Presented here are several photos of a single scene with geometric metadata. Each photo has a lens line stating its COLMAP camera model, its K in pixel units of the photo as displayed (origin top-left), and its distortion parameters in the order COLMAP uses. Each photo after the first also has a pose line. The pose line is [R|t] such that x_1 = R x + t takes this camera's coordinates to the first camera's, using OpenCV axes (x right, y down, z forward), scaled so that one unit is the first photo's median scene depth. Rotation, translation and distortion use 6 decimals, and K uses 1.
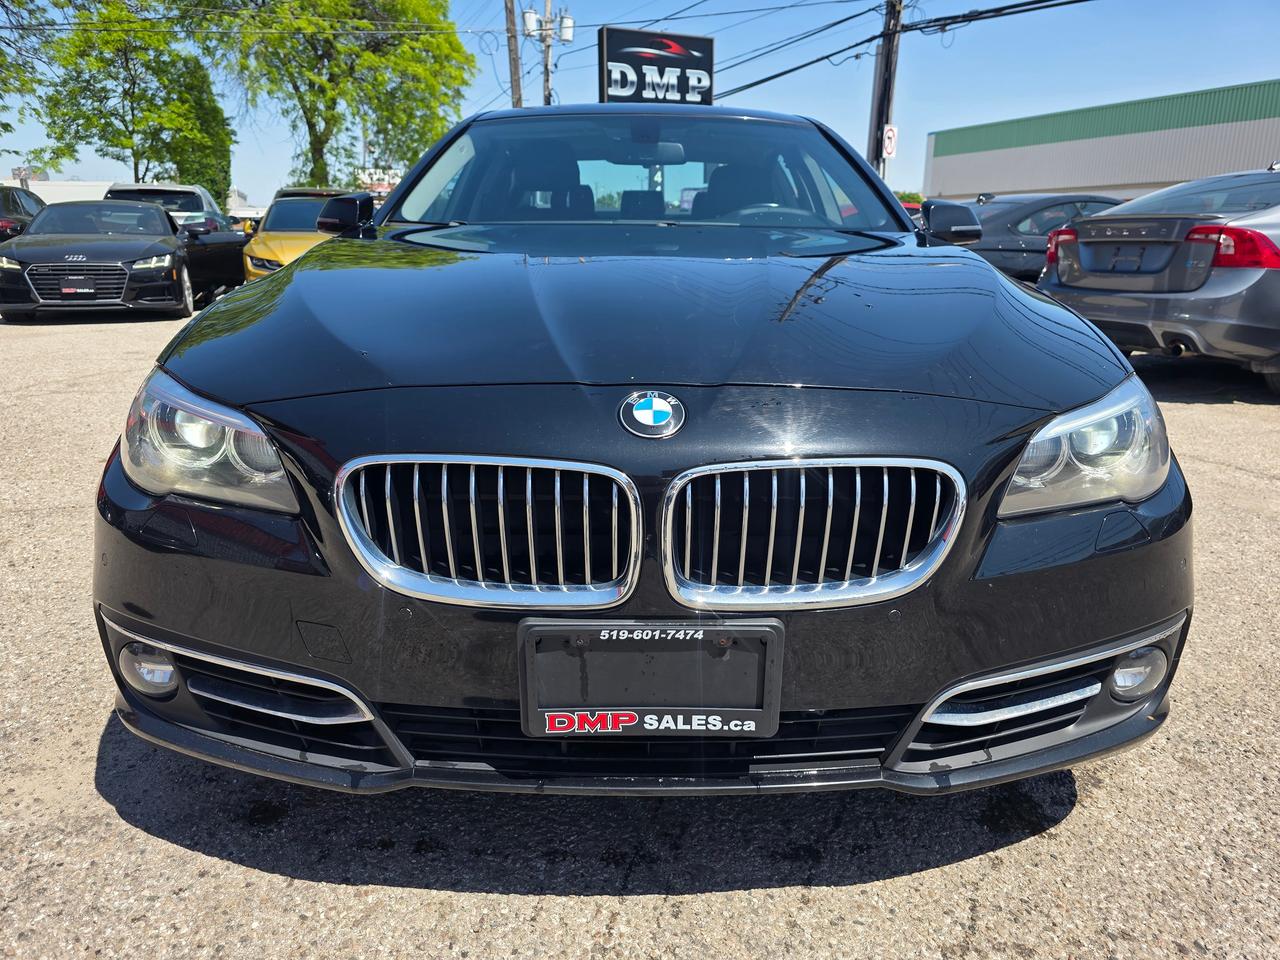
lens RADIAL K [[882.6, 0, 645.0], [0, 882.6, 475.8], [0, 0, 1]] dist [0.052569, -0.052648]
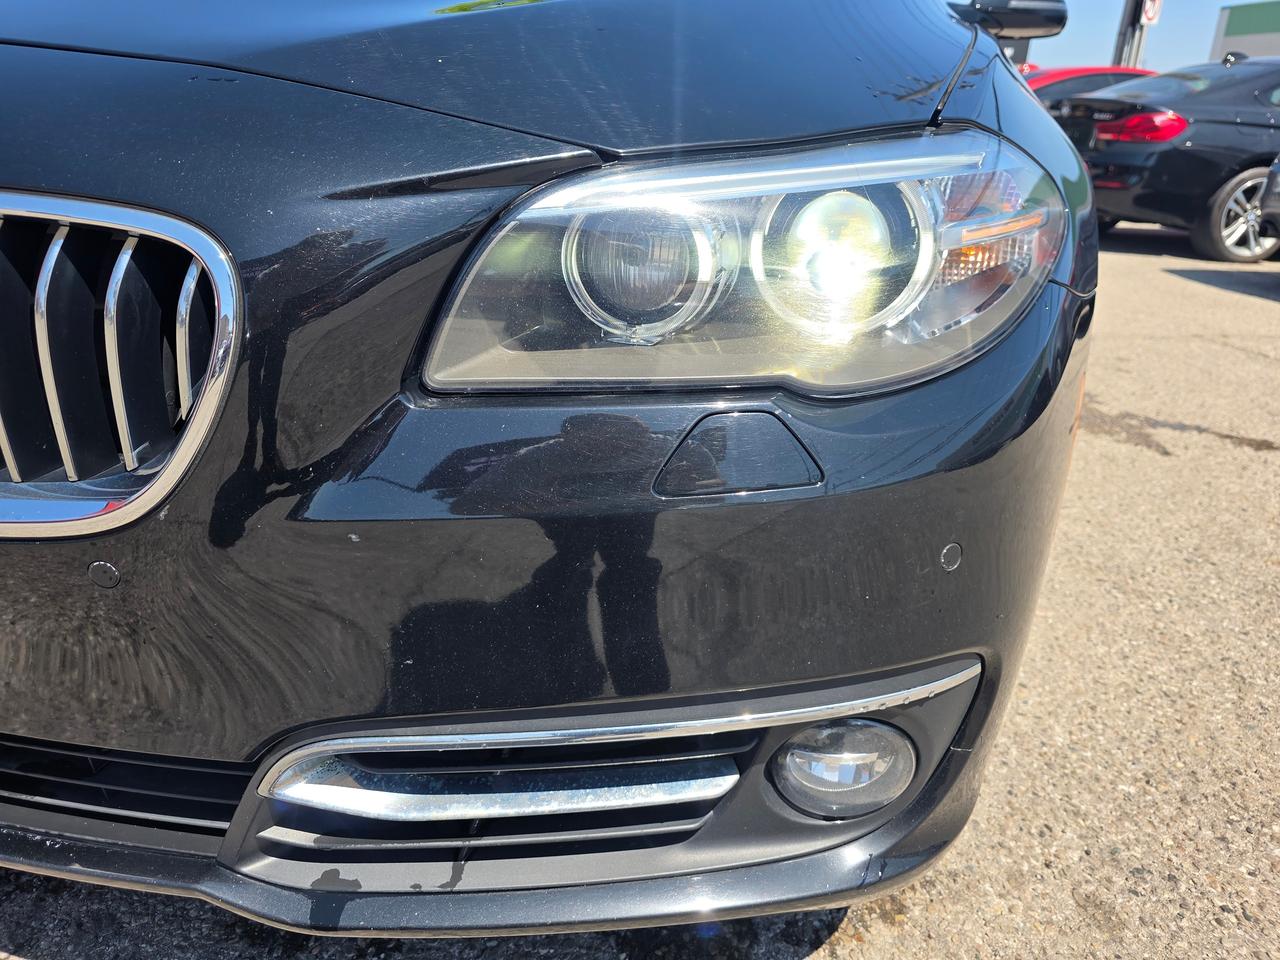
lens RADIAL K [[886.8, 0, 634.5], [0, 886.8, 457.8], [0, 0, 1]] dist [0.054000, -0.068453]
pose [[0.966932, 0.128709, -0.220172, 0.521112], [-0.106473, 0.988202, 0.110091, 0.019809], [0.231744, -0.083008, 0.969229, 0.525936]]
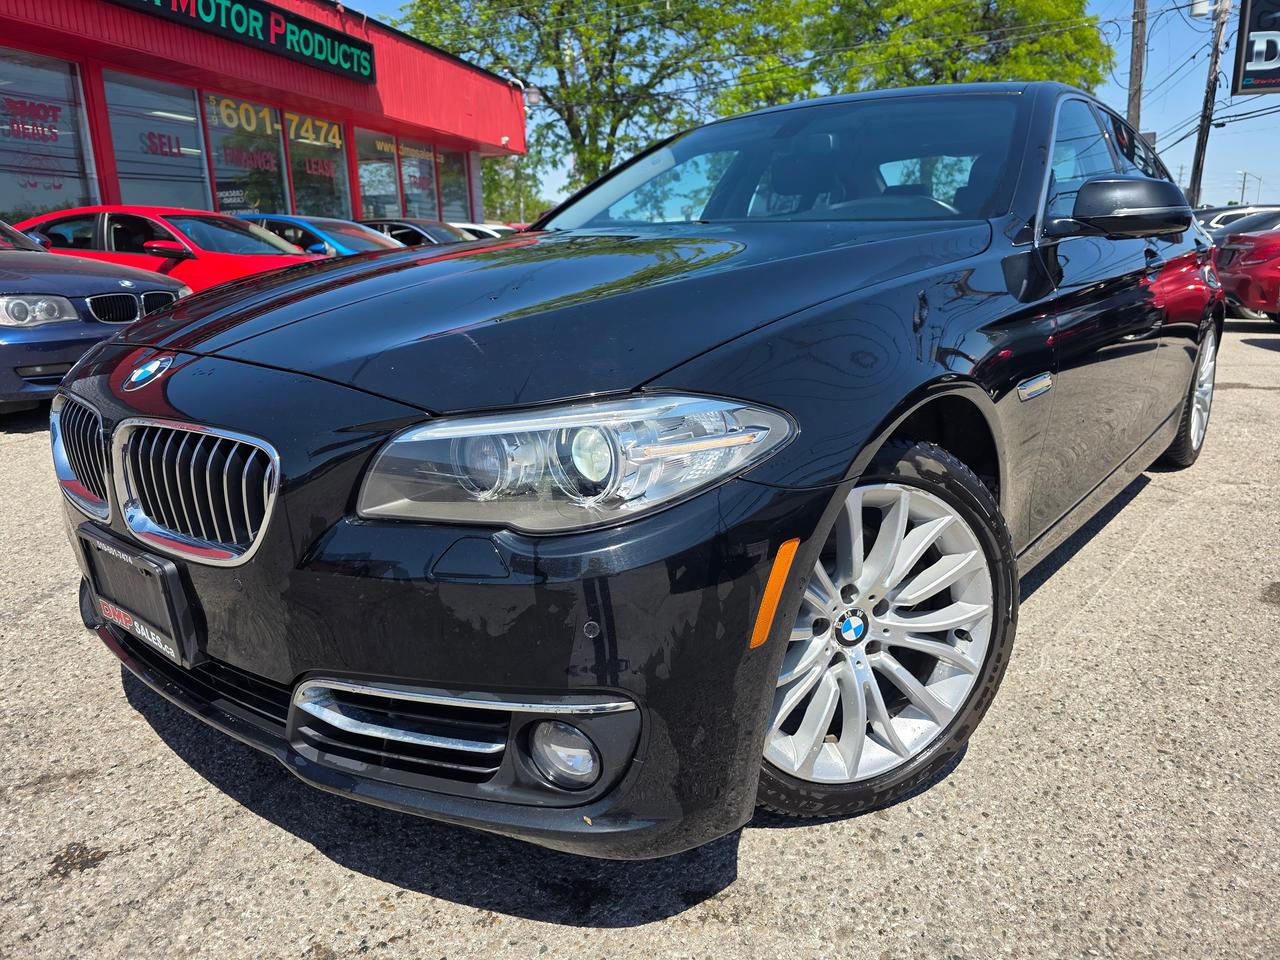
lens RADIAL K [[882.6, 0, 645.0], [0, 882.6, 475.8], [0, 0, 1]] dist [0.052569, -0.052648]
pose [[0.763083, 0.132779, -0.632514, 1.083311], [-0.144922, 0.988901, 0.032754, -0.063615], [0.629843, 0.066672, 0.773856, 0.398292]]
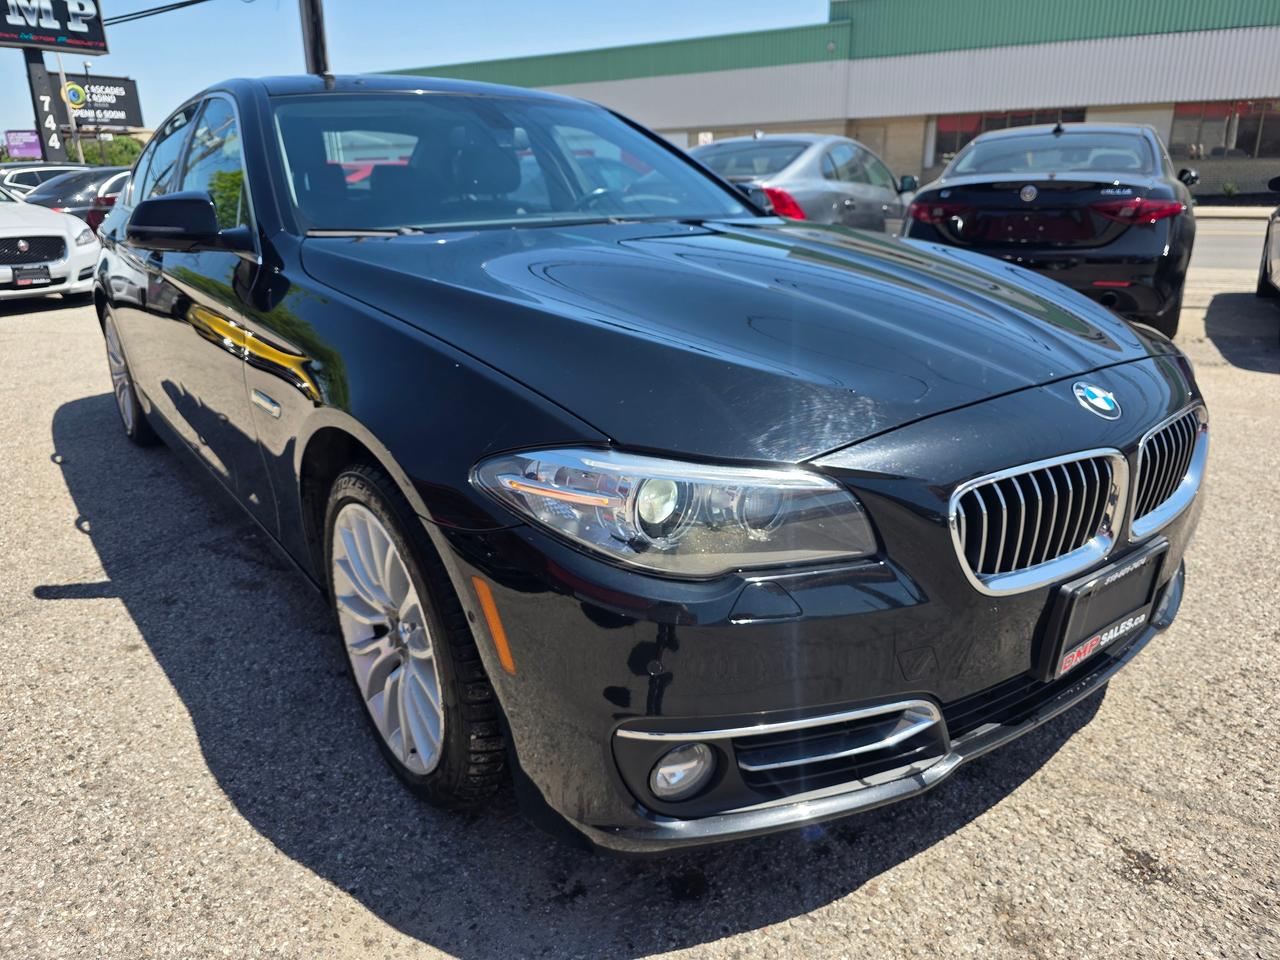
lens RADIAL K [[882.6, 0, 645.0], [0, 882.6, 475.8], [0, 0, 1]] dist [0.052569, -0.052648]
pose [[0.796692, -0.212225, 0.565900, -1.015383], [0.180718, 0.977134, 0.112026, -0.182856], [-0.576735, 0.013018, 0.816828, 0.274141]]
